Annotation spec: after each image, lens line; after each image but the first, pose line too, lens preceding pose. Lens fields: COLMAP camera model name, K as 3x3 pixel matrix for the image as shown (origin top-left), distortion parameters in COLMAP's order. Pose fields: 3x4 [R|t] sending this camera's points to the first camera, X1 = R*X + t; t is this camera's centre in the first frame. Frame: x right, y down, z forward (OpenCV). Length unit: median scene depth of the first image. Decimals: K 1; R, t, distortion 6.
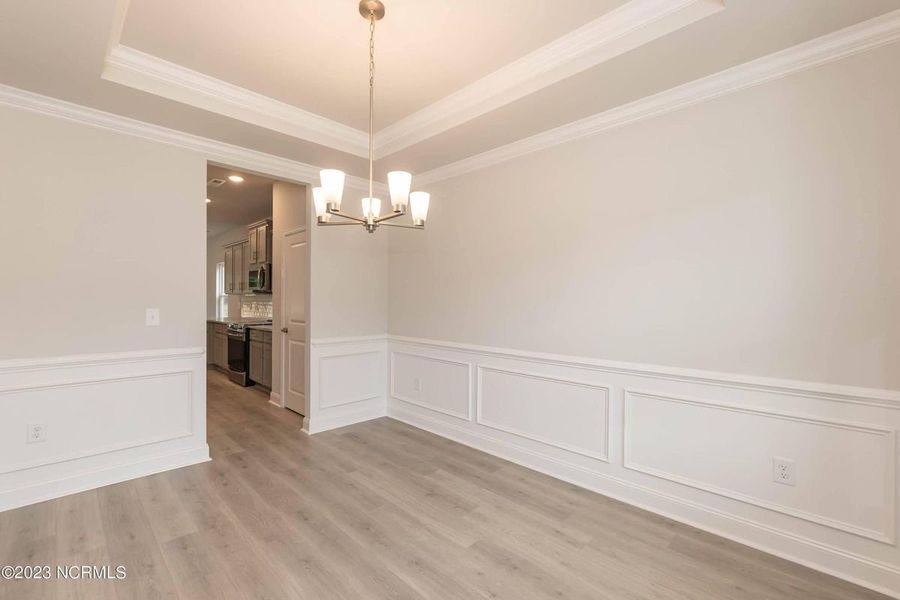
lens RADIAL K [[392.1, 0, 456.0], [0, 392.1, 303.5], [0, 0, 1]] dist [0.000881, 0.000082]
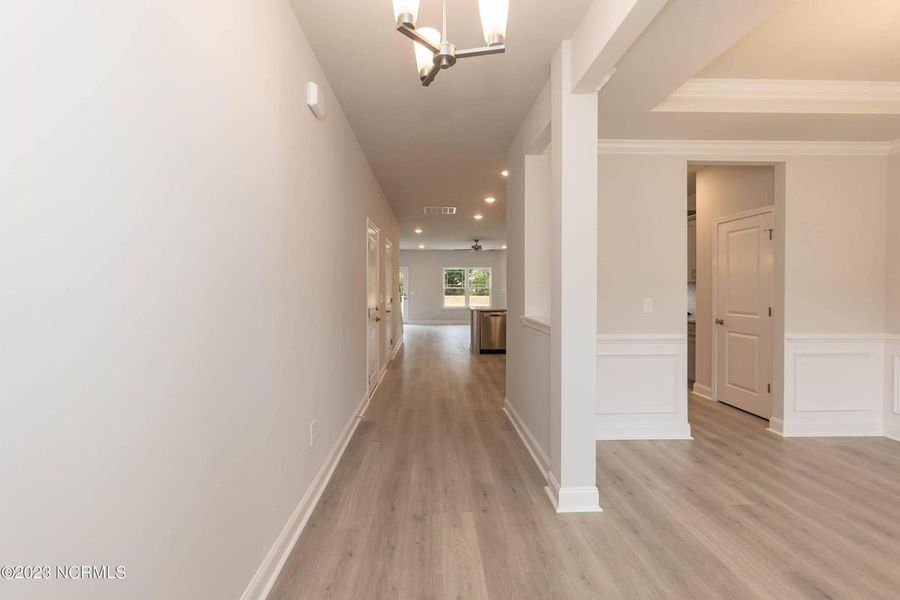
lens RADIAL K [[404.5, 0, 450.0], [0, 404.5, 300.0], [0, 0, 1]] dist [0.000522, 0.000338]
pose [[0.729707, 0.013031, -0.683635, -0.315350], [-0.000875, 0.999835, 0.018124, -0.003255], [0.683759, -0.012627, 0.729599, -0.235904]]
